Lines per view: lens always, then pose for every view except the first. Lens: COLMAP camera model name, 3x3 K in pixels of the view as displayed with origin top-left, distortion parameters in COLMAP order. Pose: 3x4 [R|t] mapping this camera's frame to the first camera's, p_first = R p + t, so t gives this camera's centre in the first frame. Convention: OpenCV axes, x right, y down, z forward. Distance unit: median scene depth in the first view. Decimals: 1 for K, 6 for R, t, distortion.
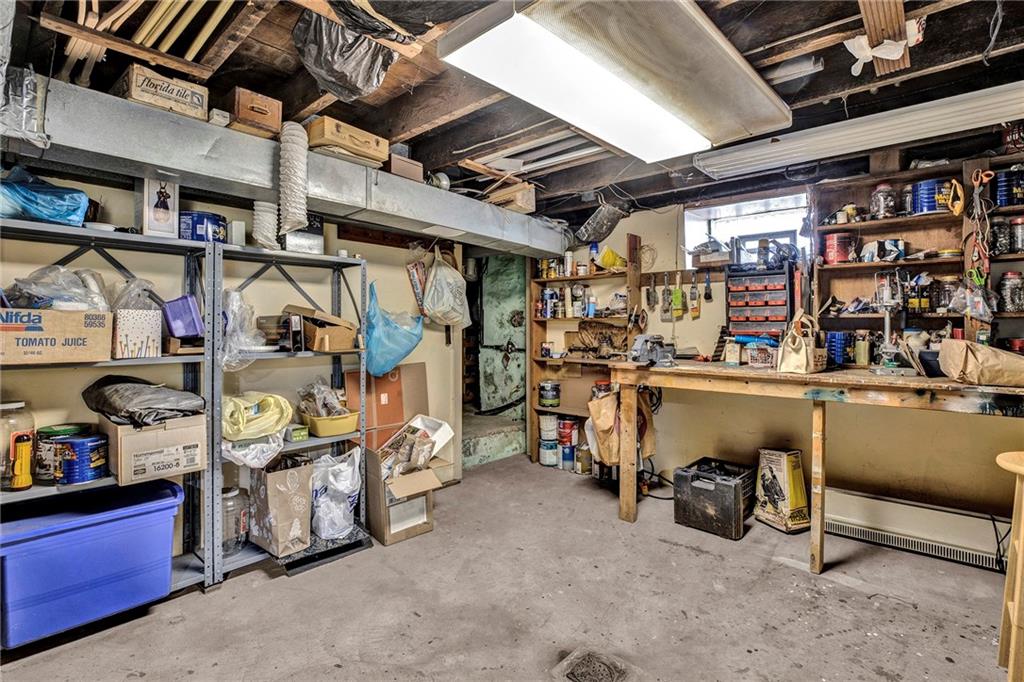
lens RADIAL K [[482.4, 0, 516.8], [0, 482.4, 331.8], [0, 0, 1]] dist [-0.027928, 0.001010]
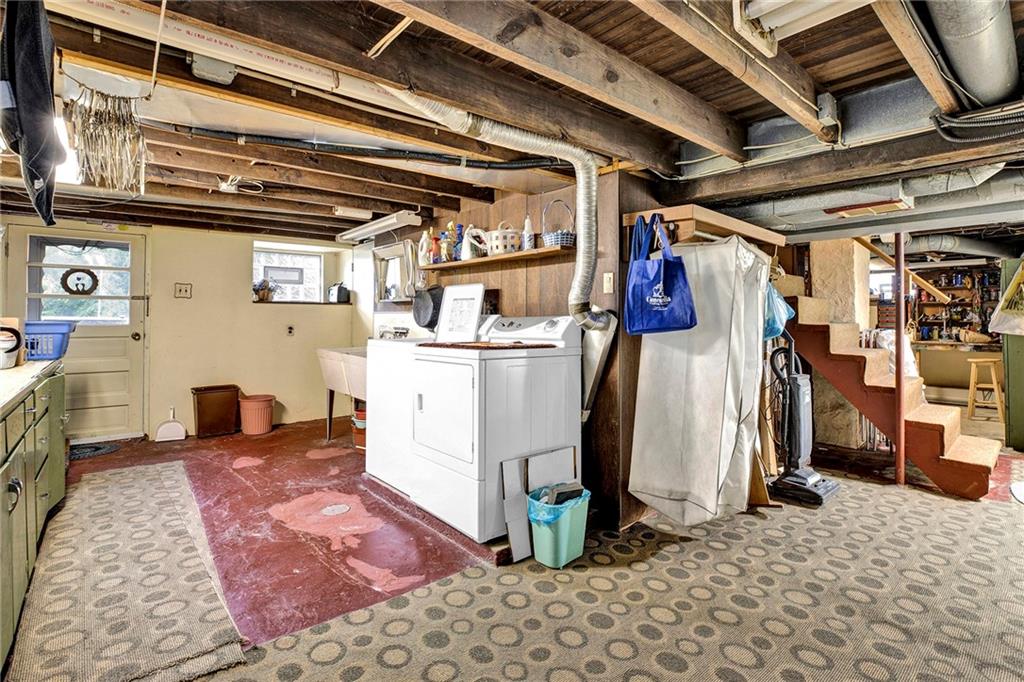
lens RADIAL K [[482.4, 0, 516.8], [0, 482.4, 331.8], [0, 0, 1]] dist [-0.027928, 0.001010]
pose [[0.990372, 0.005288, -0.138328, -1.374582], [-0.004137, 0.999954, 0.008604, 0.014994], [0.138368, -0.007949, 0.990349, -2.167825]]
